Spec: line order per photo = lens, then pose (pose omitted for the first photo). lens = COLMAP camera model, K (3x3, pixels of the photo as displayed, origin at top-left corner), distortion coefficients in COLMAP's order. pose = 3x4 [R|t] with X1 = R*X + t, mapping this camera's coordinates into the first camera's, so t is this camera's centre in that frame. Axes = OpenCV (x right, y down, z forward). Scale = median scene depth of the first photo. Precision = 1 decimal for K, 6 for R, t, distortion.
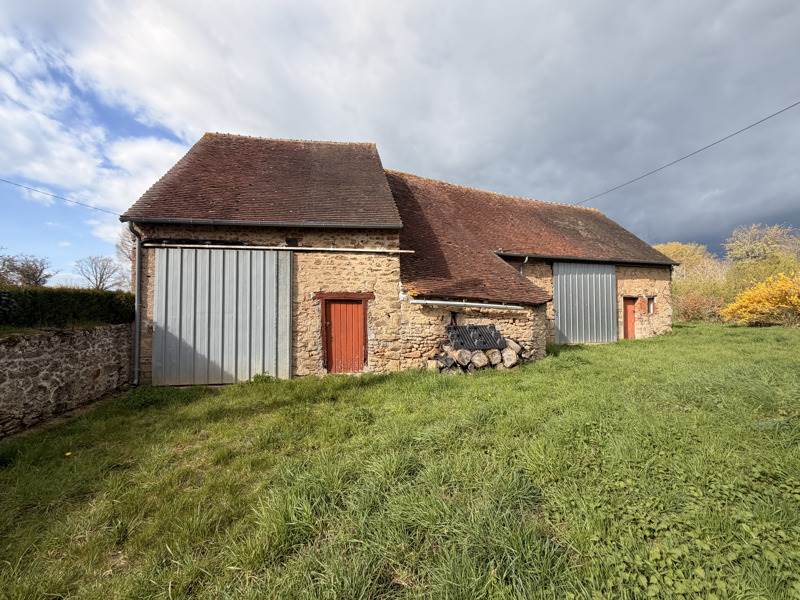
lens RADIAL K [[317.5, 0, 401.0], [0, 317.5, 295.3], [0, 0, 1]] dist [-0.004082, -0.000285]
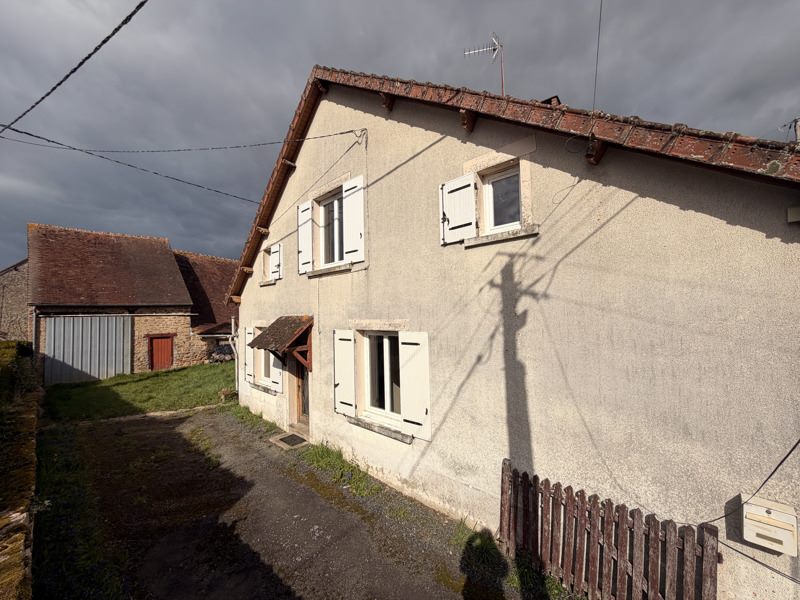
lens RADIAL K [[317.5, 0, 400.0], [0, 317.5, 299.8], [0, 0, 1]] dist [-0.004082, -0.000285]
pose [[0.789368, 0.012462, 0.613794, -0.226710], [-0.007914, 0.999917, -0.010124, -0.242994], [-0.613869, 0.003134, 0.789401, -1.816988]]
